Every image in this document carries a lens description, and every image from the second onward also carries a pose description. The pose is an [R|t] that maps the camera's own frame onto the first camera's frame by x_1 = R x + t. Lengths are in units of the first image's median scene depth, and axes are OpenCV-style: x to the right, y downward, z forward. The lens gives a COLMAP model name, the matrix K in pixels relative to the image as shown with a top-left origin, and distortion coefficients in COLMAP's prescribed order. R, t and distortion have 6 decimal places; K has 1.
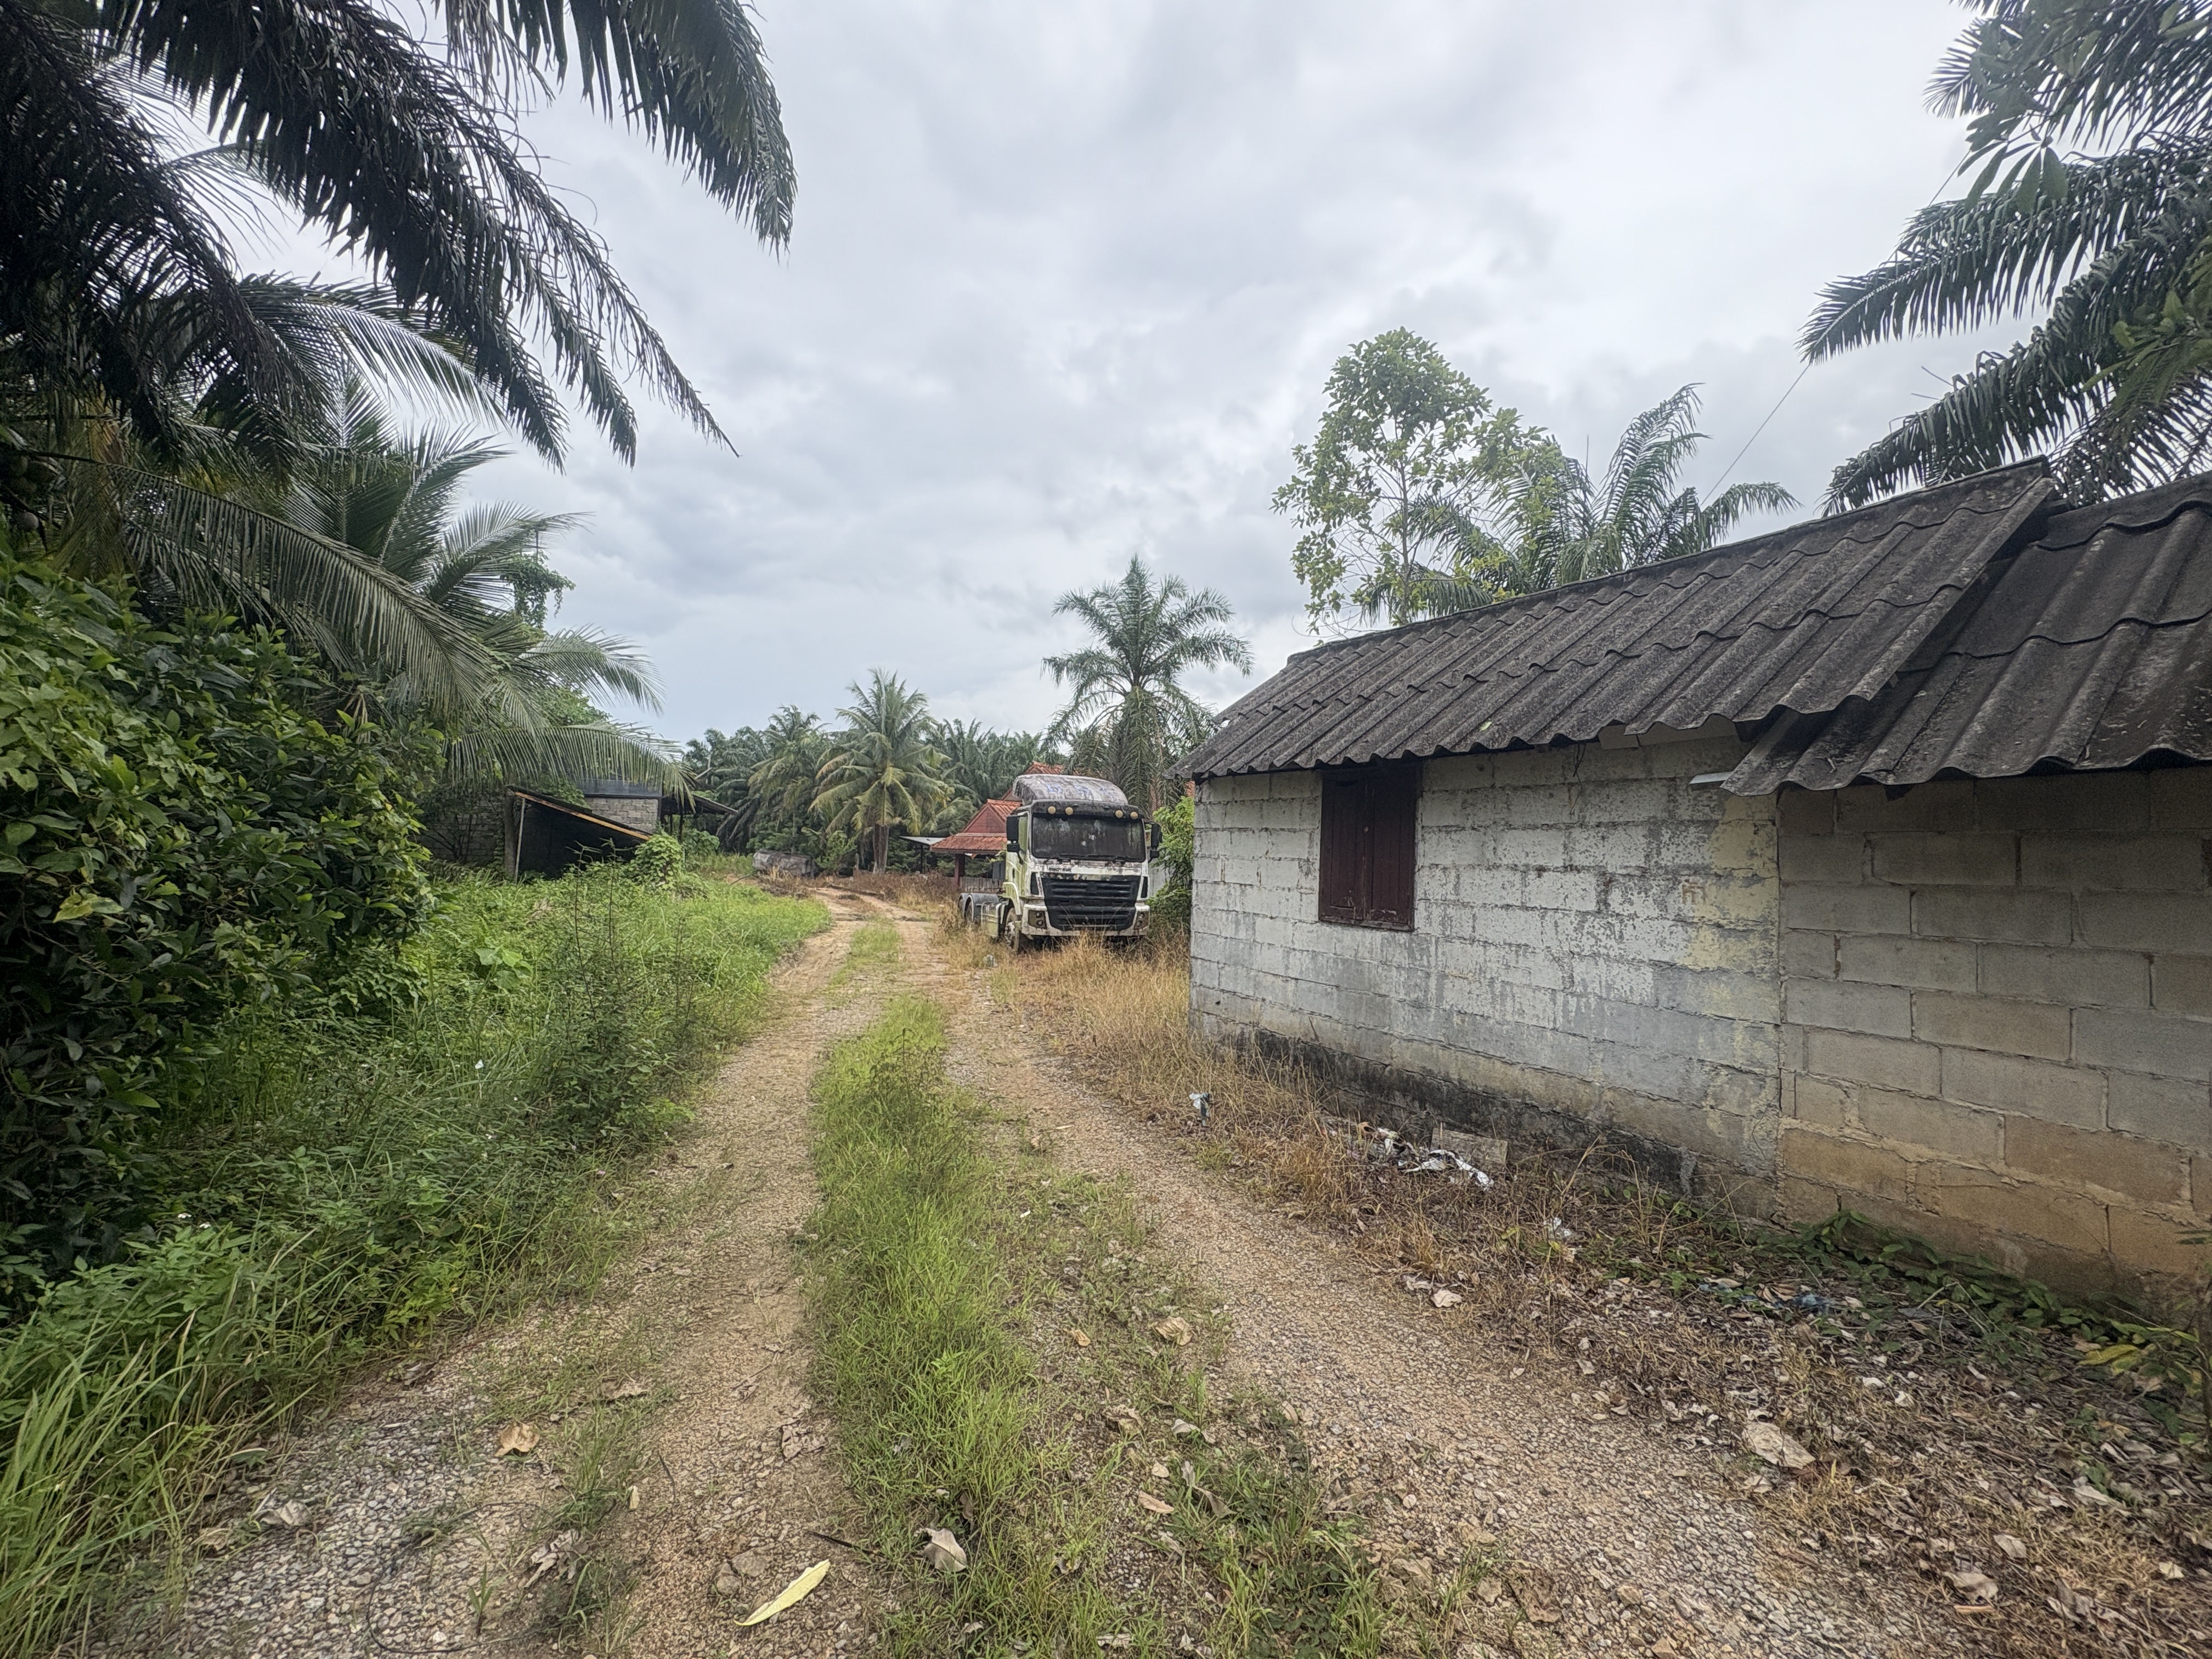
lens RADIAL K [[891.8, 0, 1092.1], [0, 891.8, 821.0], [0, 0, 1]] dist [-0.001213, 0.000606]
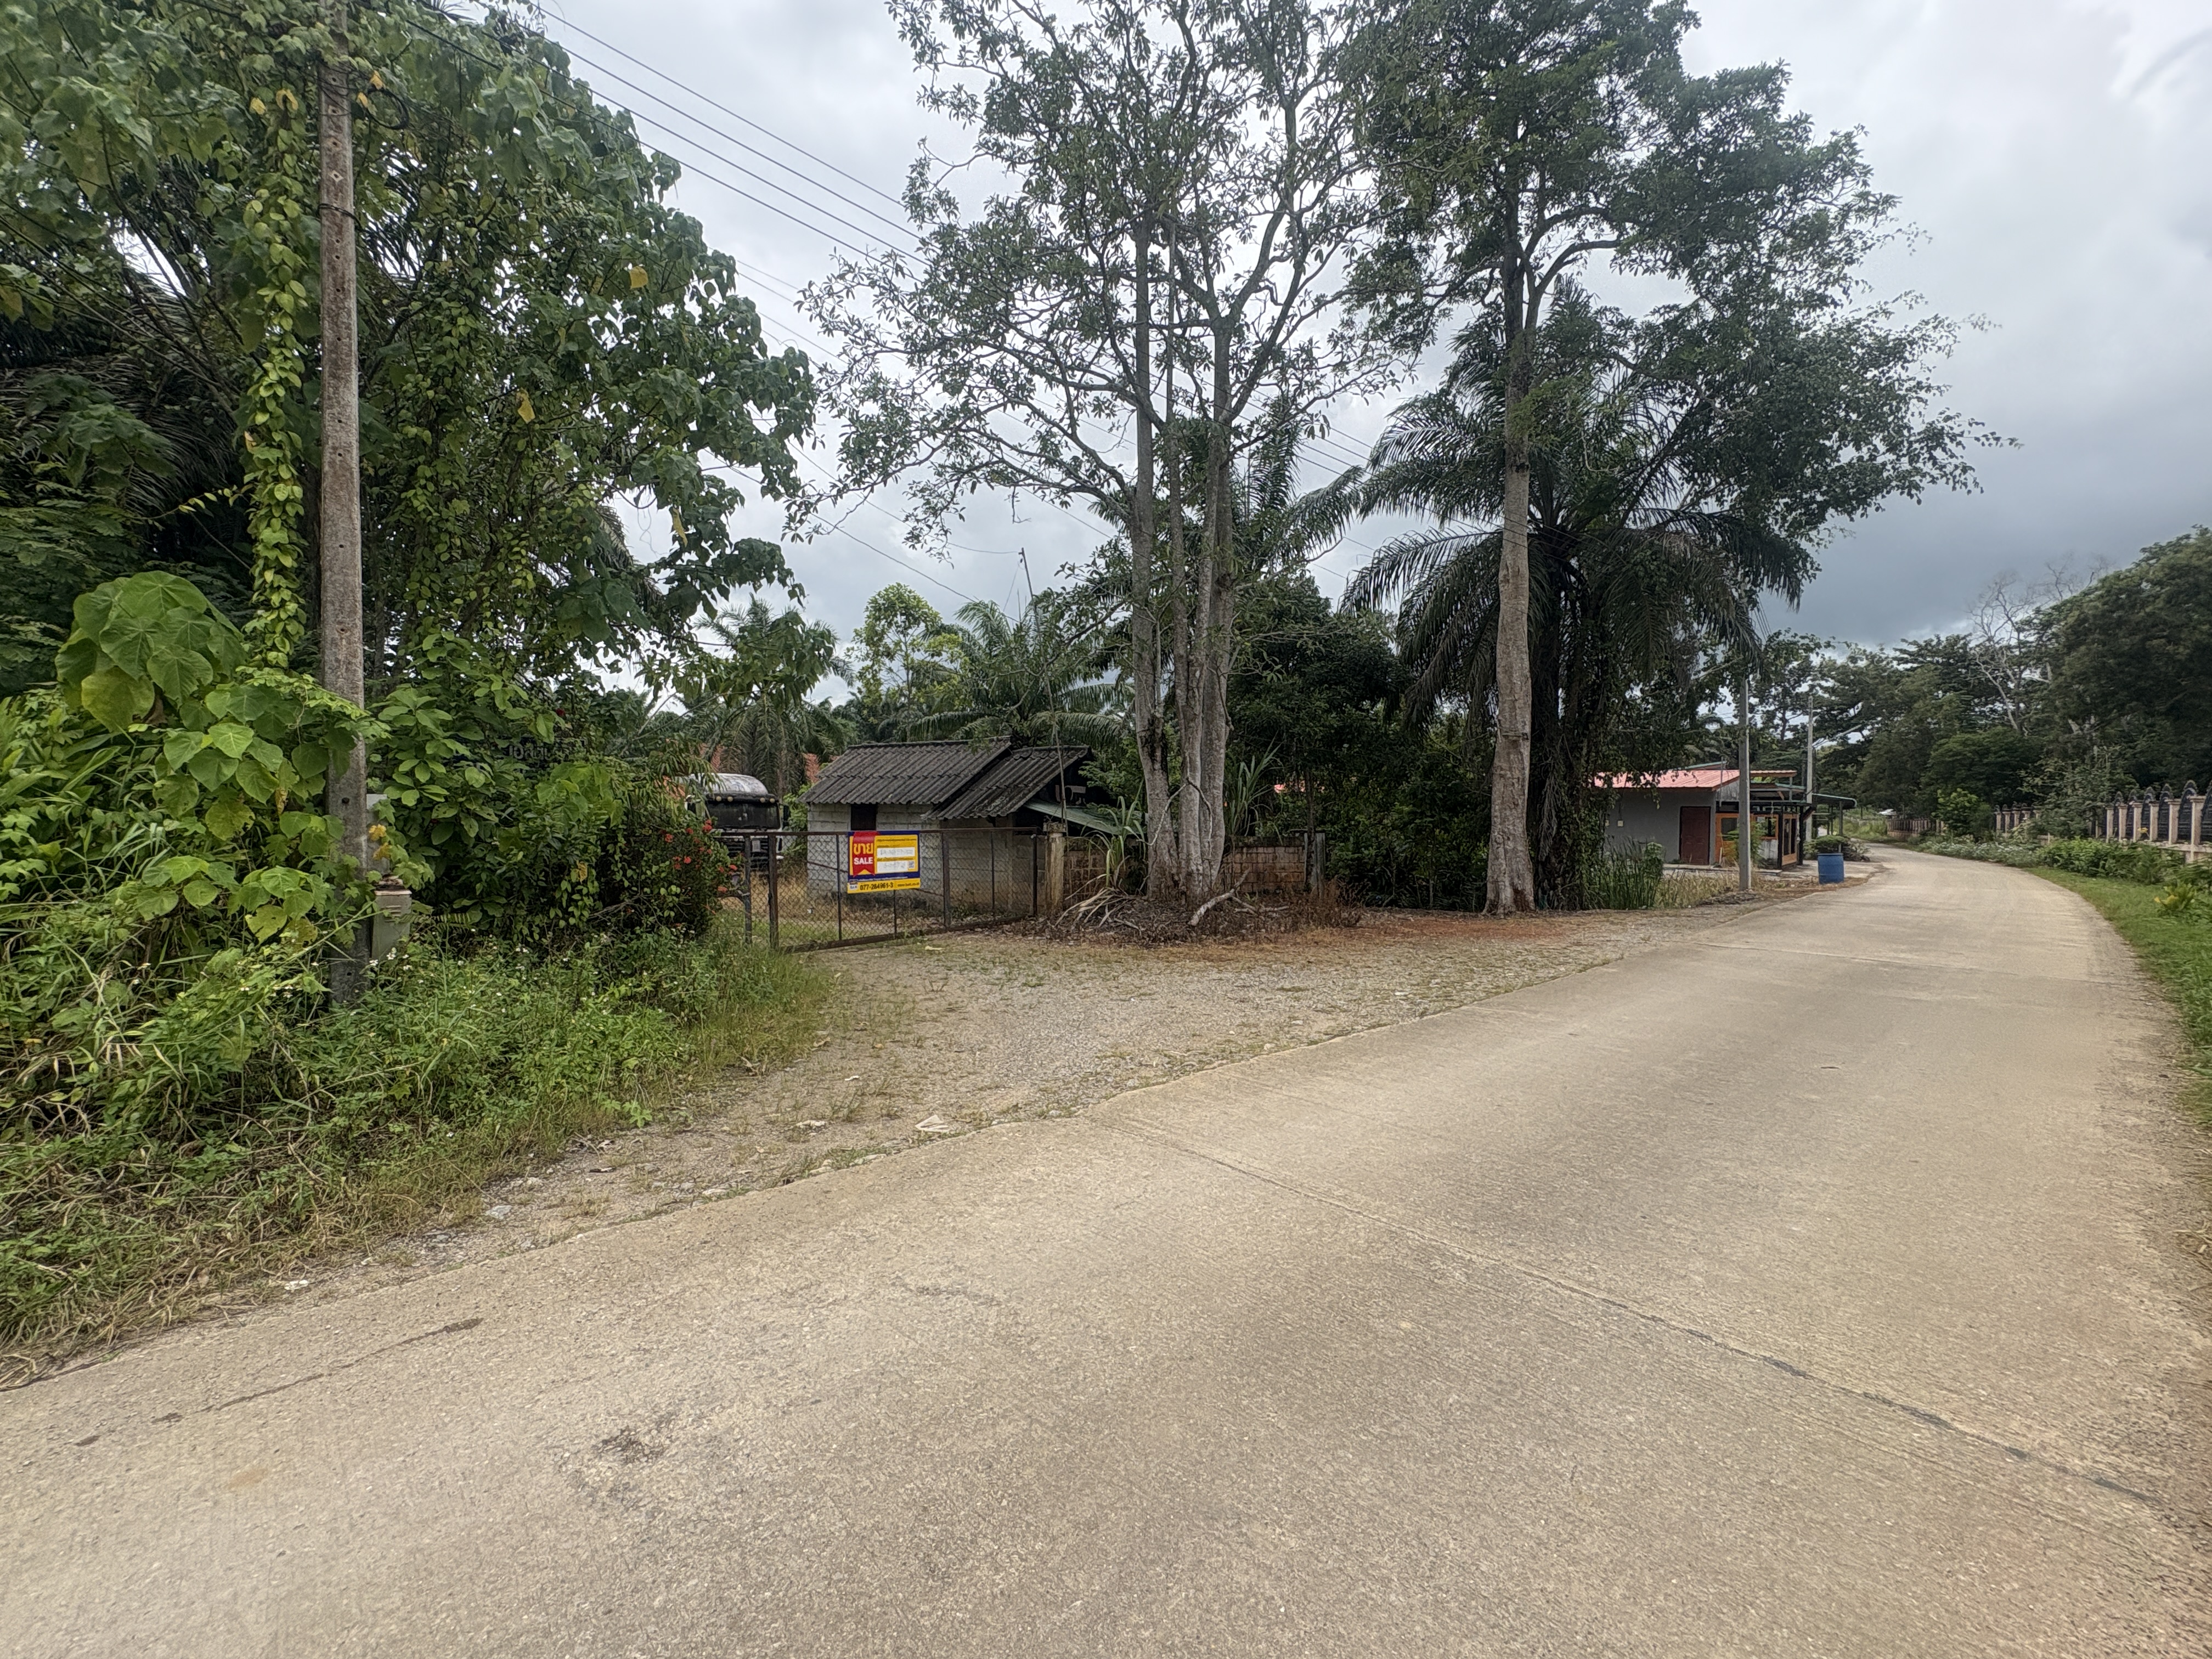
lens RADIAL K [[891.8, 0, 1087.1], [0, 891.8, 830.5], [0, 0, 1]] dist [-0.001213, 0.000606]
pose [[0.921145, -0.031149, 0.387972, -0.154768], [0.006042, 0.997817, 0.065766, -0.155666], [-0.389173, -0.058236, 0.919322, -1.989005]]
